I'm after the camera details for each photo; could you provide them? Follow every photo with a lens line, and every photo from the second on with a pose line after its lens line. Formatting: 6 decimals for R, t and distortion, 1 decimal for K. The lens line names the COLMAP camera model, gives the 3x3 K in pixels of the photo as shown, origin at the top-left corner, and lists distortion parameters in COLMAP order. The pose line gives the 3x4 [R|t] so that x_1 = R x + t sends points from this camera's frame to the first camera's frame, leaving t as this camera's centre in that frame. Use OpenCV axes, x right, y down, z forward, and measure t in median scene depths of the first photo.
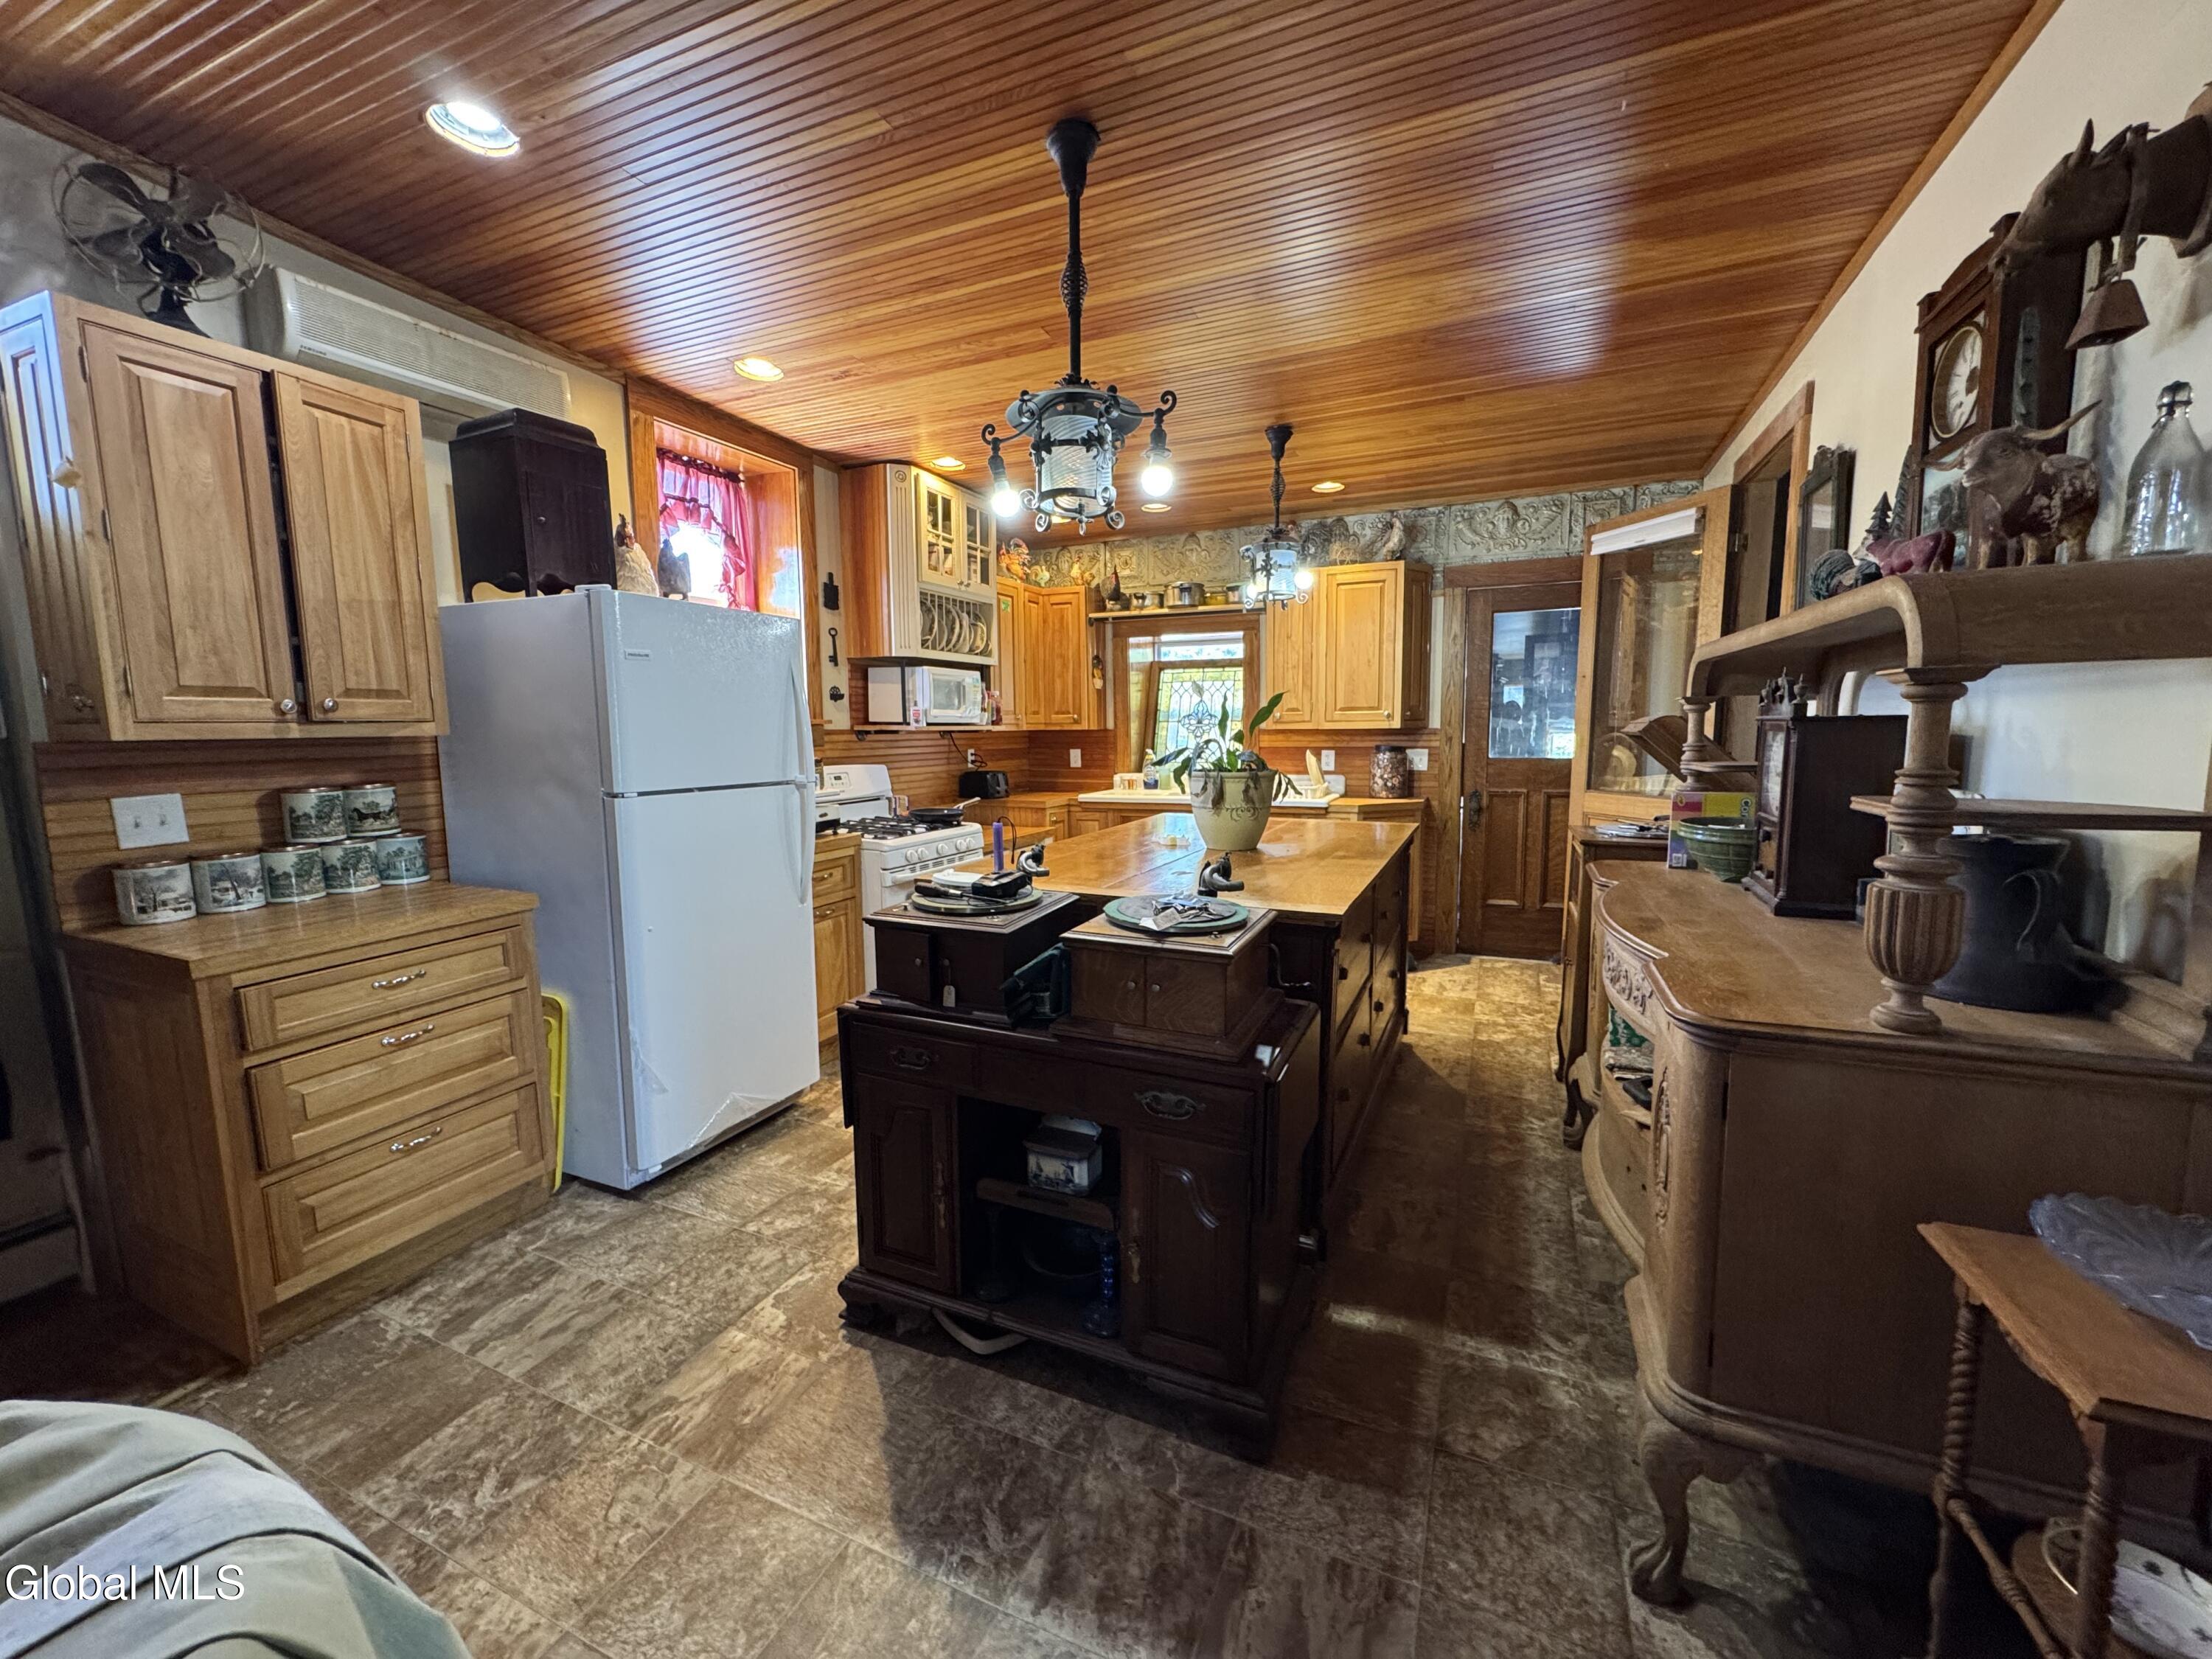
lens RADIAL K [[882.9, 0, 1103.5], [0, 882.9, 829.9], [0, 0, 1]] dist [-0.002854, 0.000664]
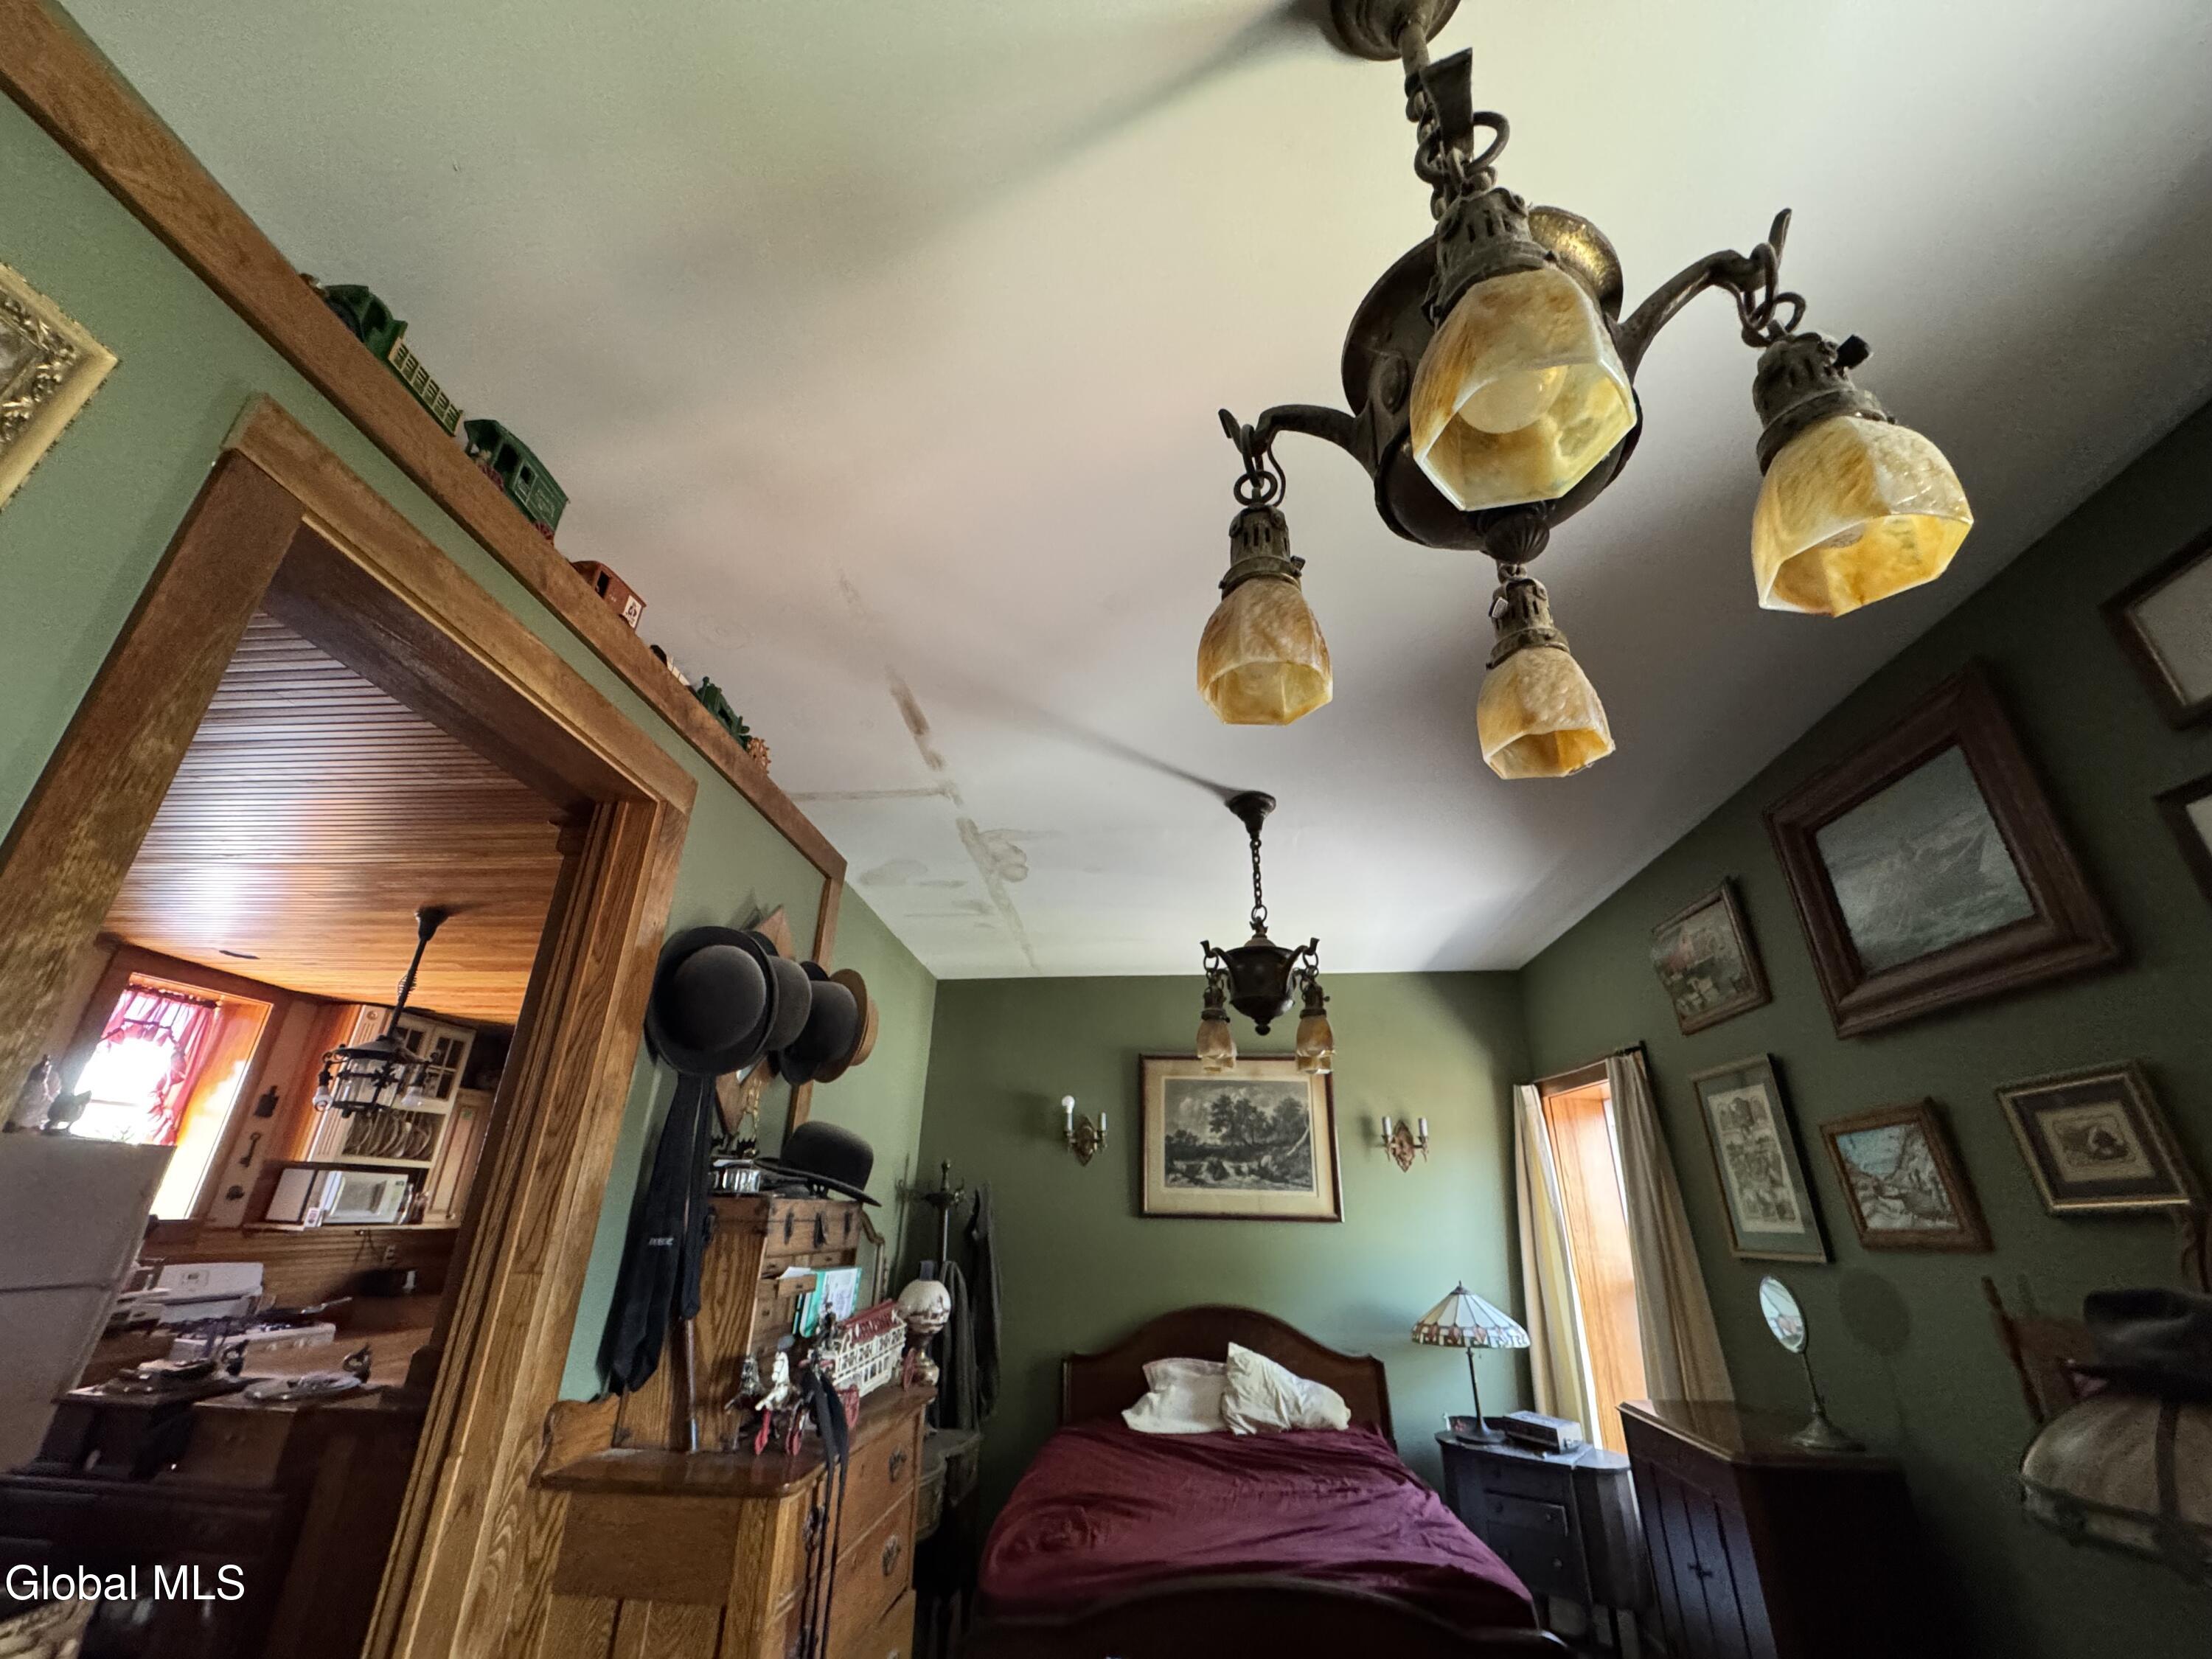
lens RADIAL K [[882.9, 0, 1103.5], [0, 882.9, 829.9], [0, 0, 1]] dist [-0.002854, 0.000664]
pose [[0.940014, 0.164239, 0.298997, 0.352165], [0.004492, 0.870440, -0.492255, 0.001802], [-0.341106, 0.464069, 0.817488, -0.555578]]
